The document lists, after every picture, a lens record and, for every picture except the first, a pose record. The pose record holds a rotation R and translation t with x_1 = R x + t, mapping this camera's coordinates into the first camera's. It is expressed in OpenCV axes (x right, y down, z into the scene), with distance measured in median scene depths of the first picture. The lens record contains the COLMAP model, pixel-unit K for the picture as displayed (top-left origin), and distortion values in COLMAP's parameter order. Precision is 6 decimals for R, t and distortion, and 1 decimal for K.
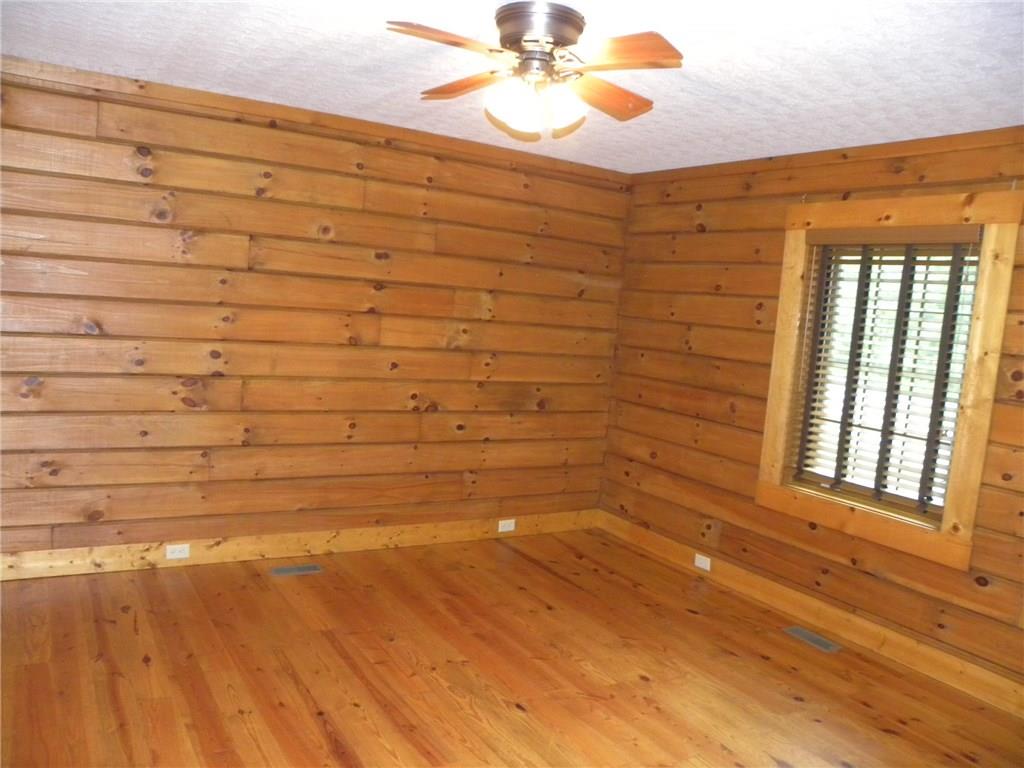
lens RADIAL K [[792.9, 0, 512.0], [0, 792.9, 384.0], [0, 0, 1]] dist [-0.153986, 0.102693]
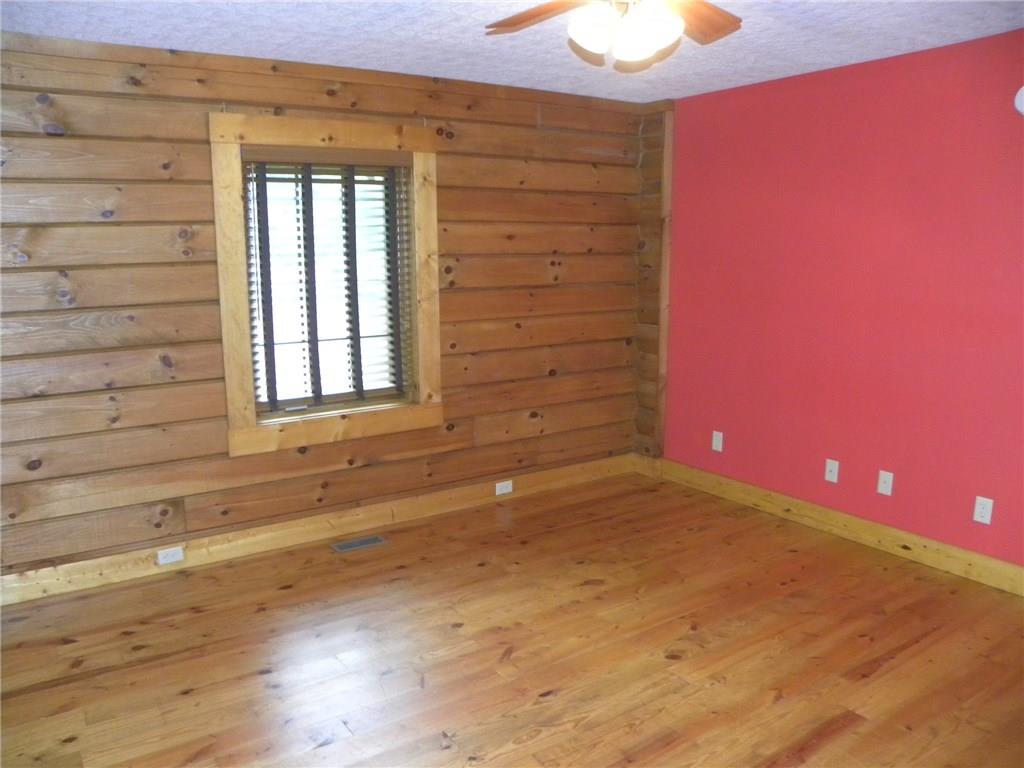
lens RADIAL K [[792.9, 0, 512.0], [0, 792.9, 384.0], [0, 0, 1]] dist [-0.153986, 0.102693]
pose [[-0.044710, -0.258323, 0.965023, -0.607130], [0.103002, 0.959649, 0.261657, -0.141917], [-0.993676, 0.111098, -0.016298, 0.776844]]
